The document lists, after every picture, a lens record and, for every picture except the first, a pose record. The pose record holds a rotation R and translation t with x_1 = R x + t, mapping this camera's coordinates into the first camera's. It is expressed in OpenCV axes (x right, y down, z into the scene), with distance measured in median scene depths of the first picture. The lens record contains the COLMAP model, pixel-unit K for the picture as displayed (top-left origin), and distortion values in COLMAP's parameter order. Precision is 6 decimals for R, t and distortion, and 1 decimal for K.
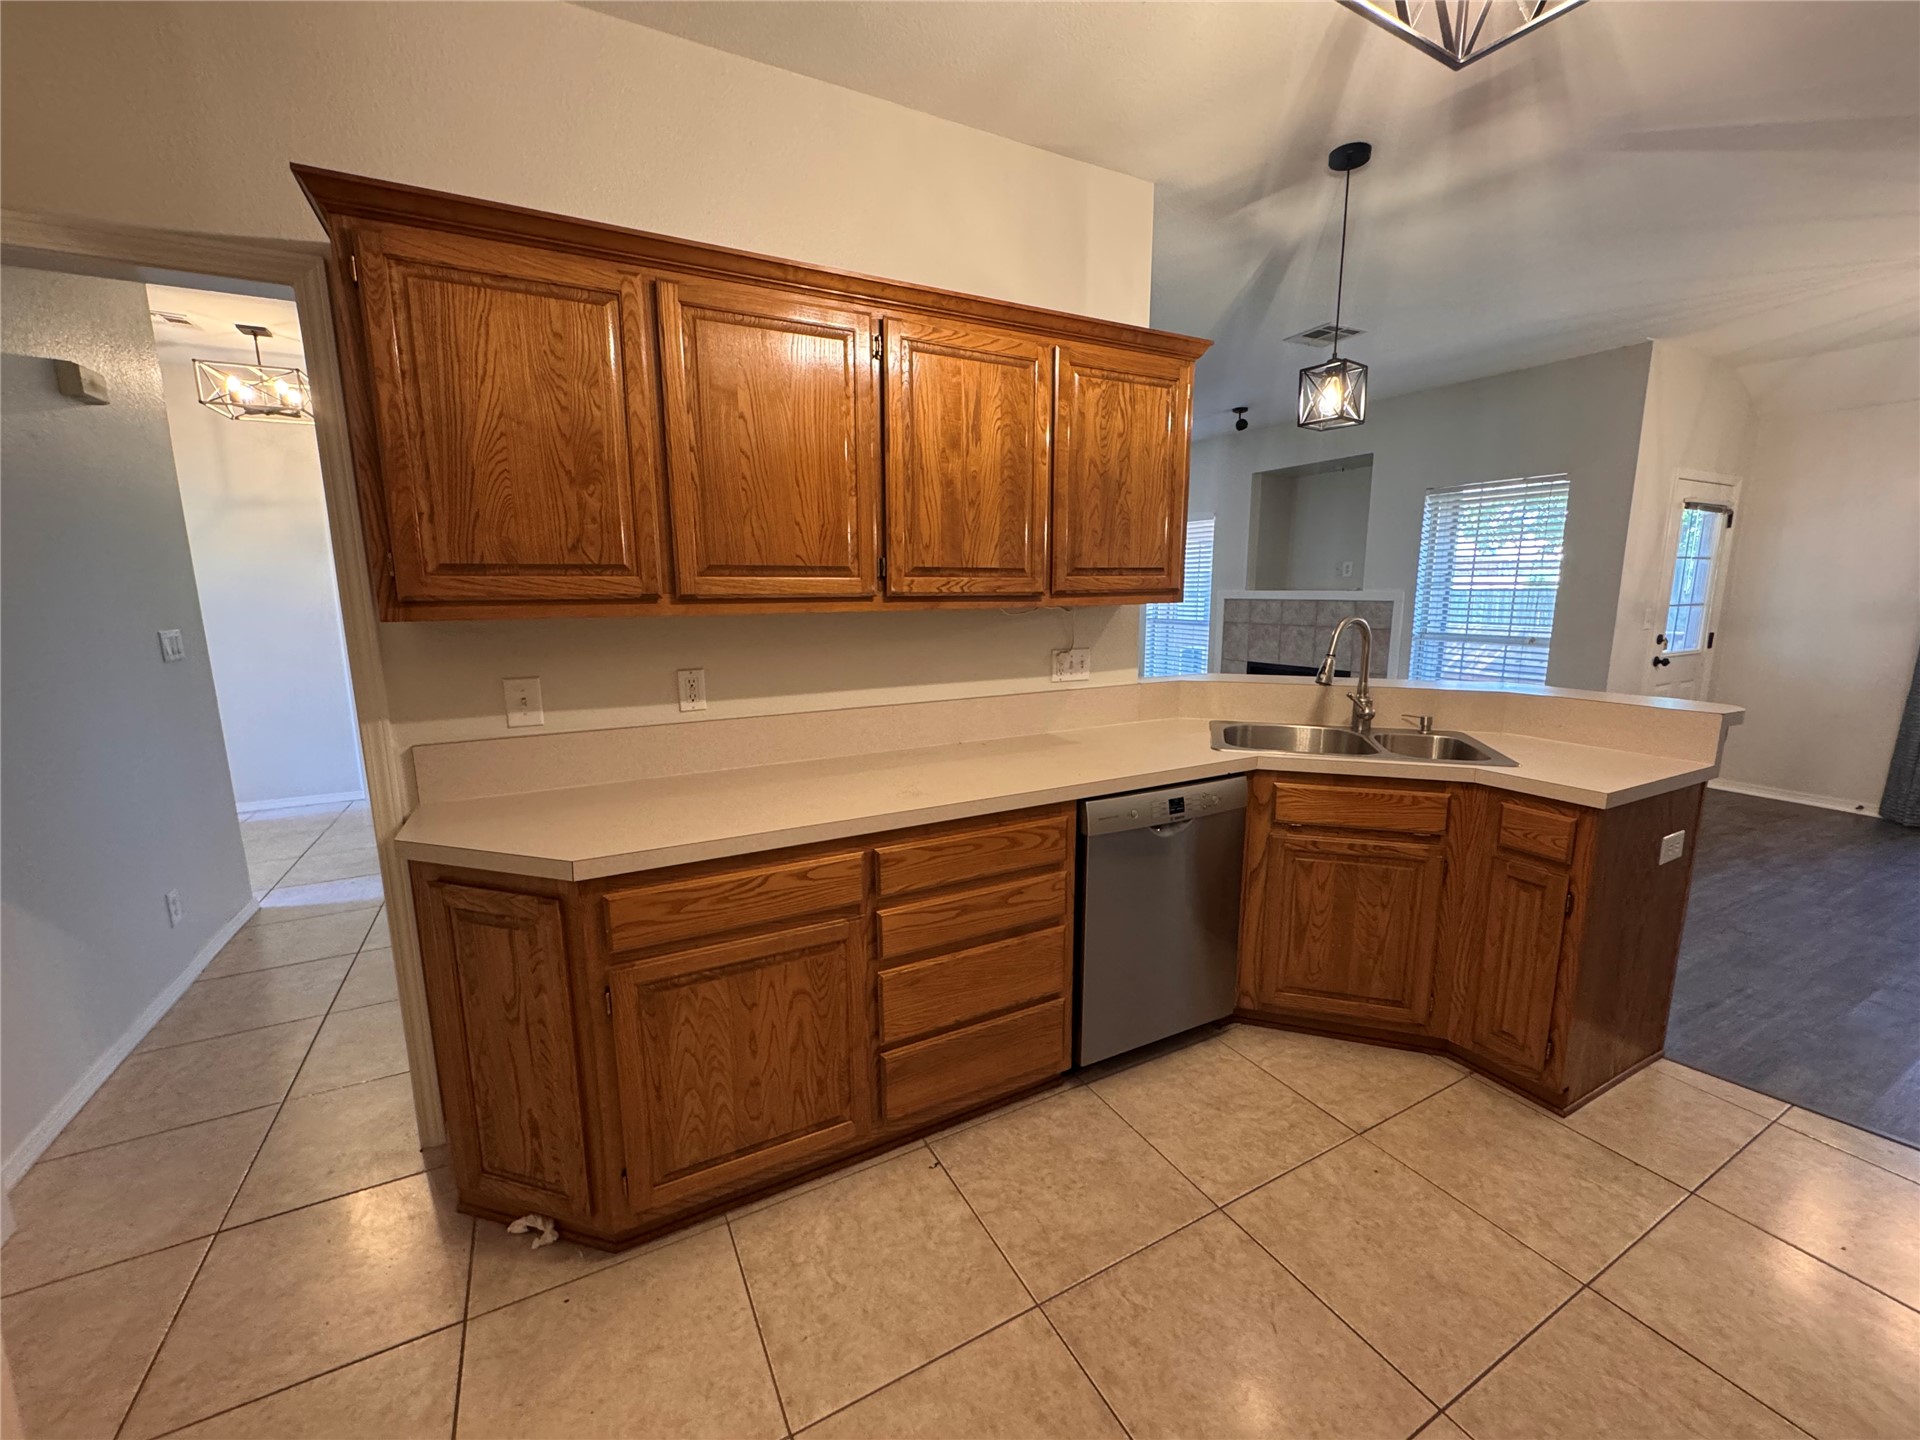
lens RADIAL K [[772.3, 0, 960.0], [0, 772.3, 720.0], [0, 0, 1]] dist [-0.001709, 0.000125]
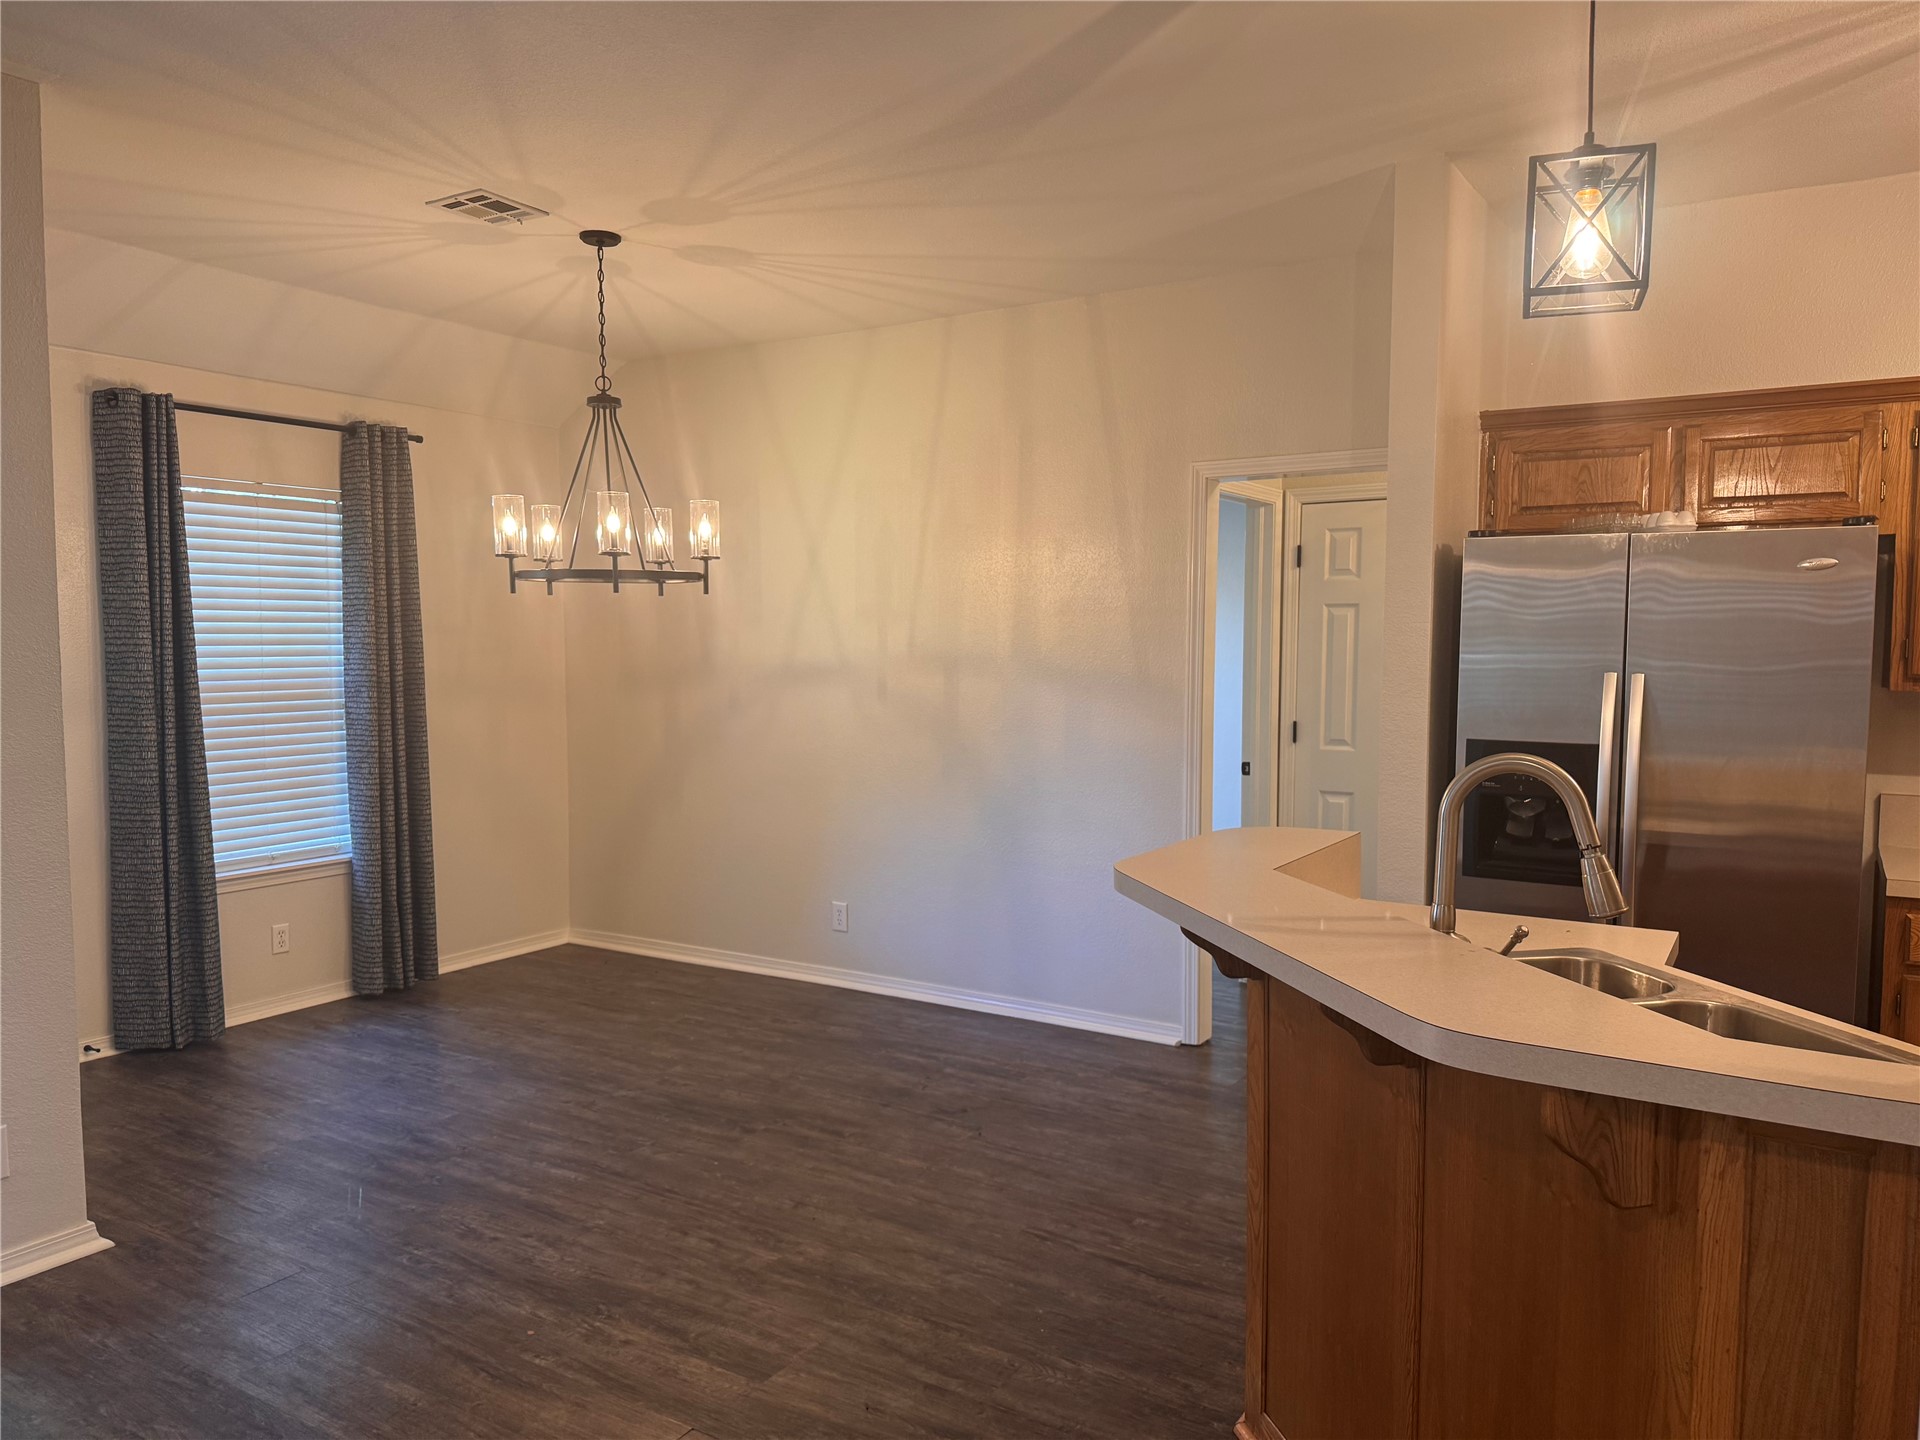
lens RADIAL K [[1325.8, 0, 957.9], [0, 1325.8, 724.8], [0, 0, 1]] dist [0.111139, -0.139380]
pose [[-0.491754, -0.053049, 0.869116, 0.007130], [0.150317, 0.977984, 0.144745, -0.137206], [-0.857661, 0.201822, -0.472954, 0.725570]]
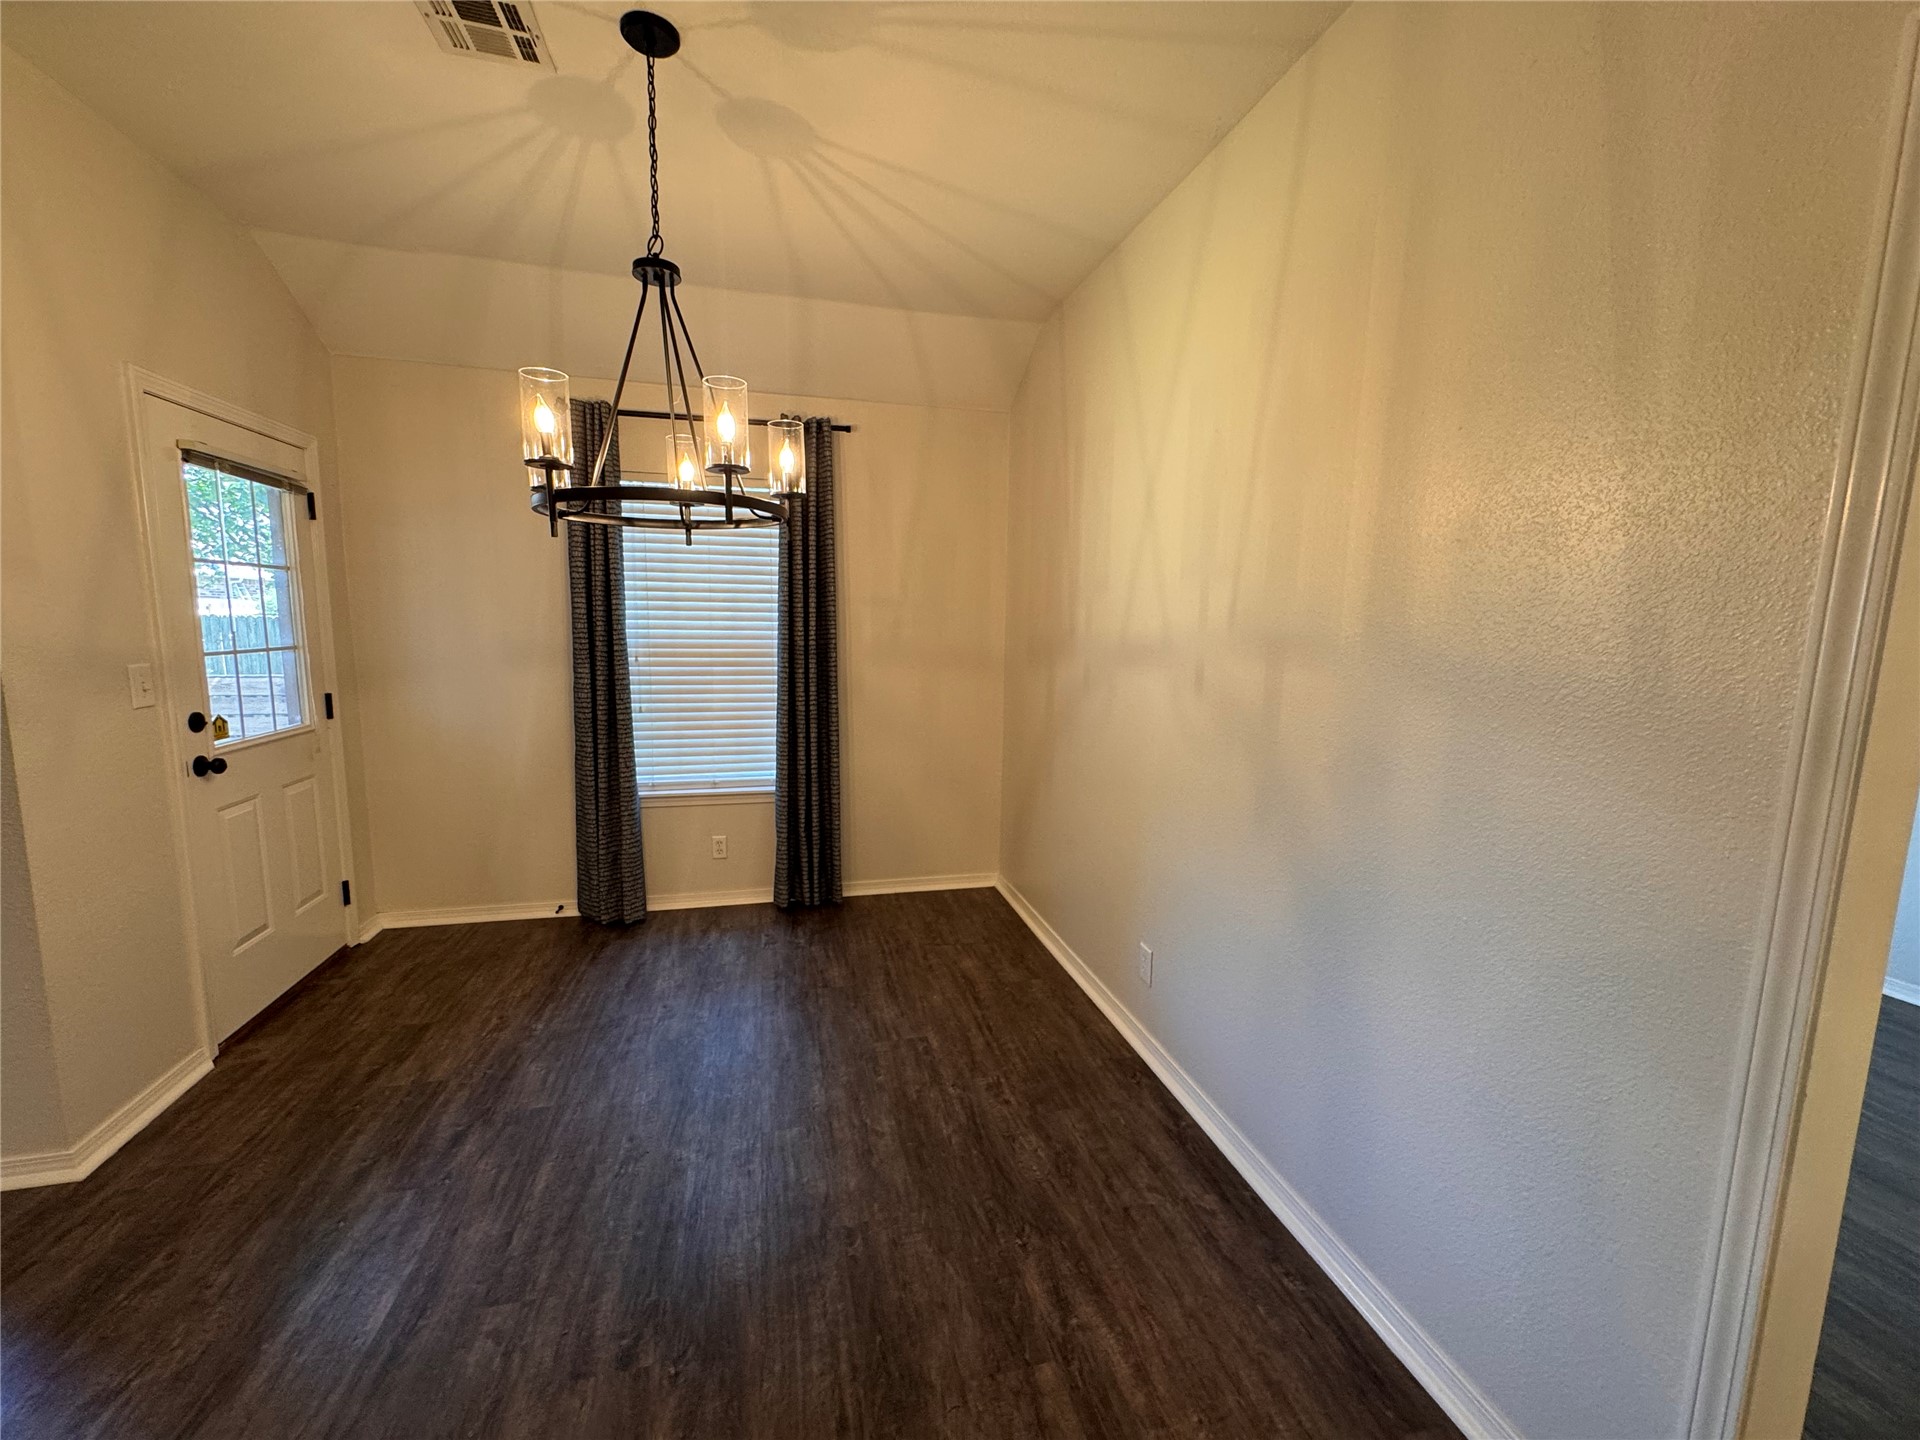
lens RADIAL K [[769.8, 0, 958.3], [0, 769.8, 719.5], [0, 0, 1]] dist [-0.001993, 0.000098]
pose [[0.245820, -0.116827, 0.962249, 0.459284], [0.149230, 0.985436, 0.081519, -0.061117], [-0.957759, 0.123558, 0.259674, 0.333193]]
